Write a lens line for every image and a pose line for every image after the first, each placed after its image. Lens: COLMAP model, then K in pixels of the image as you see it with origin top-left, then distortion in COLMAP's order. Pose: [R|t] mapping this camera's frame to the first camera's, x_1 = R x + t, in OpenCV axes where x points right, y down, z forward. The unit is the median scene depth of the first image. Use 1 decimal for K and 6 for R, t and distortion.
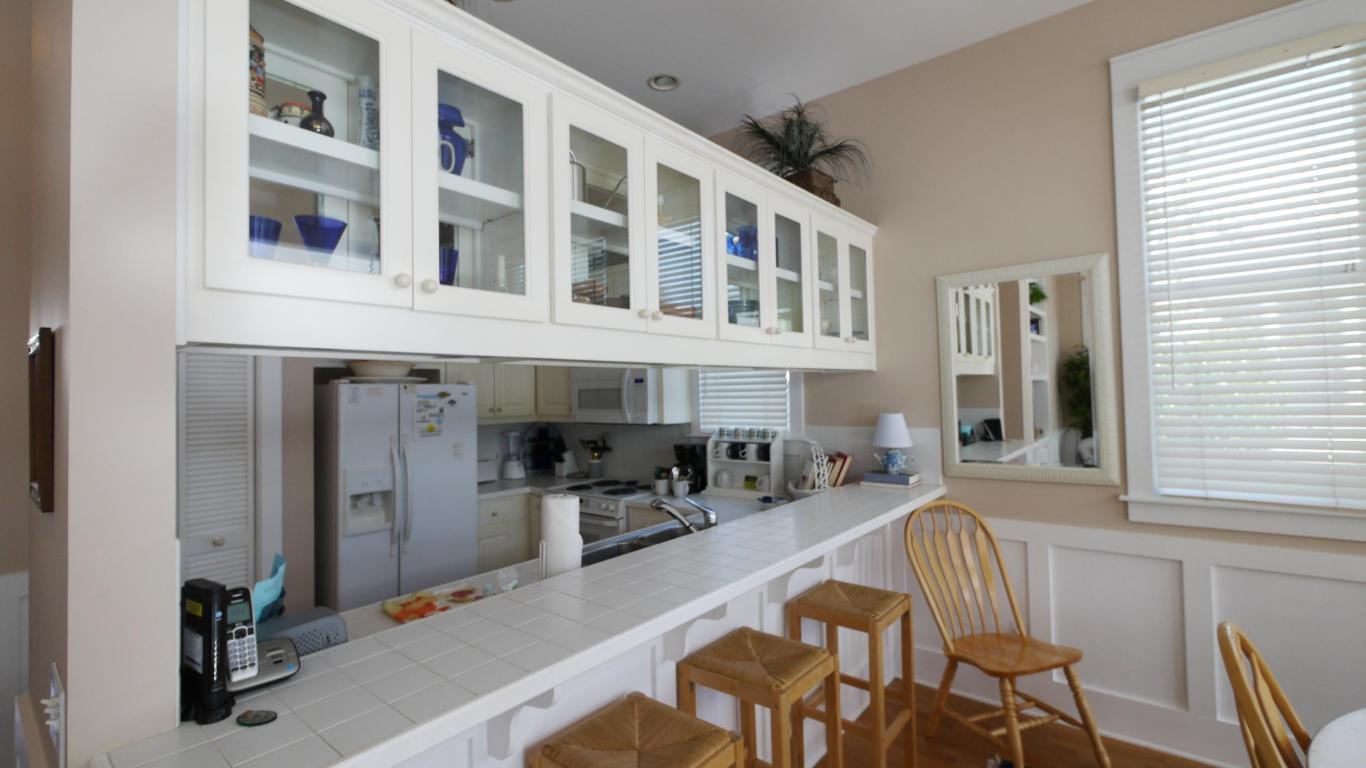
lens RADIAL K [[605.9, 0, 671.1], [0, 605.9, 376.9], [0, 0, 1]] dist [-0.000050, -0.000967]
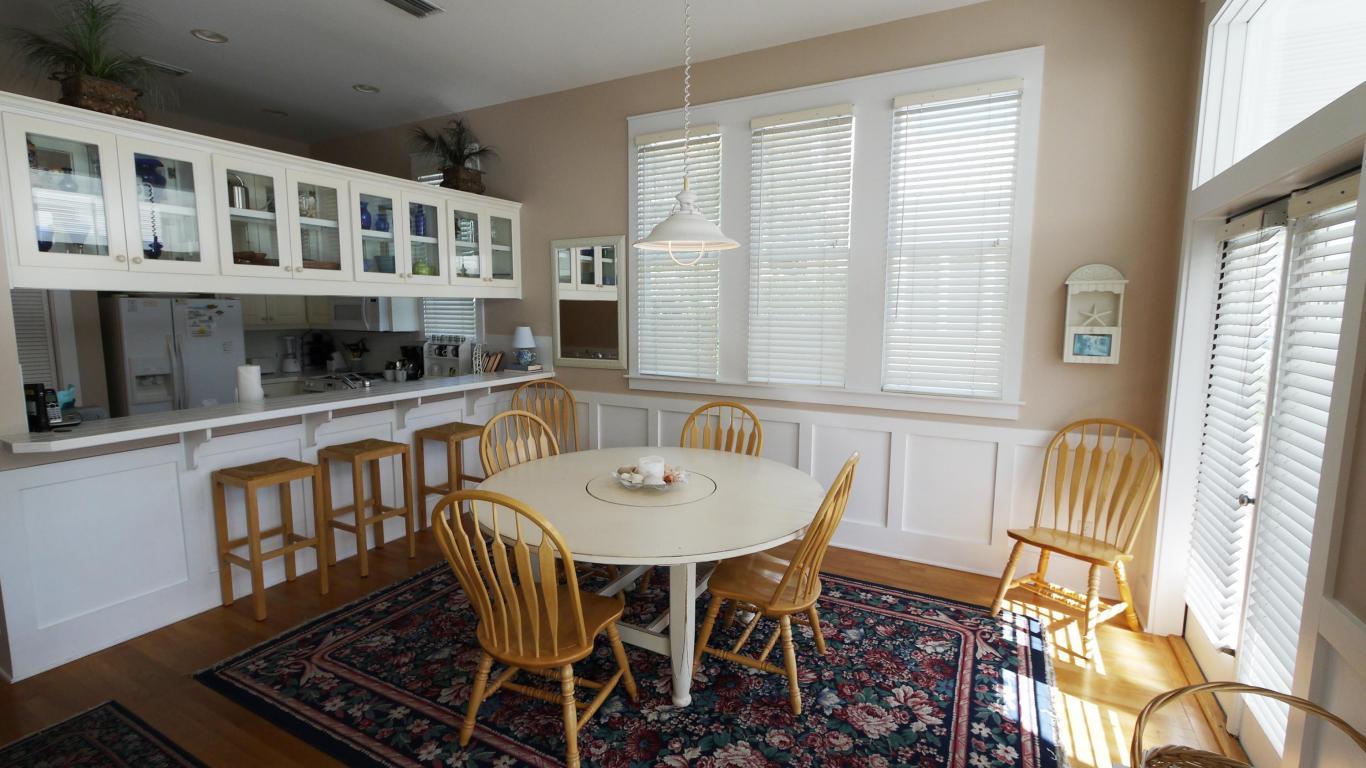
lens RADIAL K [[605.9, 0, 671.1], [0, 605.9, 376.9], [0, 0, 1]] dist [-0.000050, -0.000967]
pose [[0.981402, 0.005259, 0.191890, 0.390470], [-0.031961, 0.990148, 0.136325, -0.033988], [-0.189282, -0.139922, 0.971902, -0.562838]]
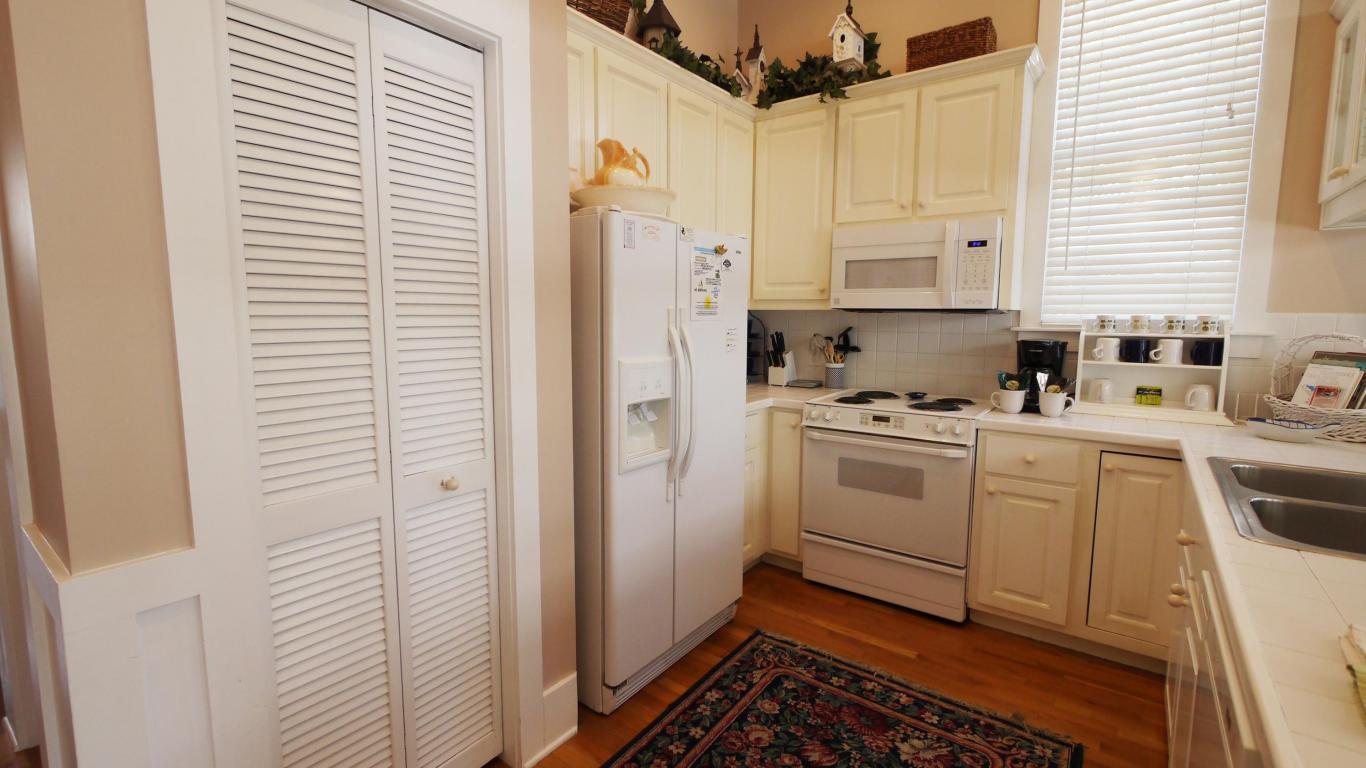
lens RADIAL K [[609.1, 0, 683.0], [0, 609.1, 384.0], [0, 0, 1]] dist [-0.000196, -0.000179]
pose [[0.999025, 0.018923, 0.039875, -0.443807], [-0.024603, 0.988805, 0.147172, 0.076119], [-0.036644, -0.148010, 0.988307, 0.362142]]
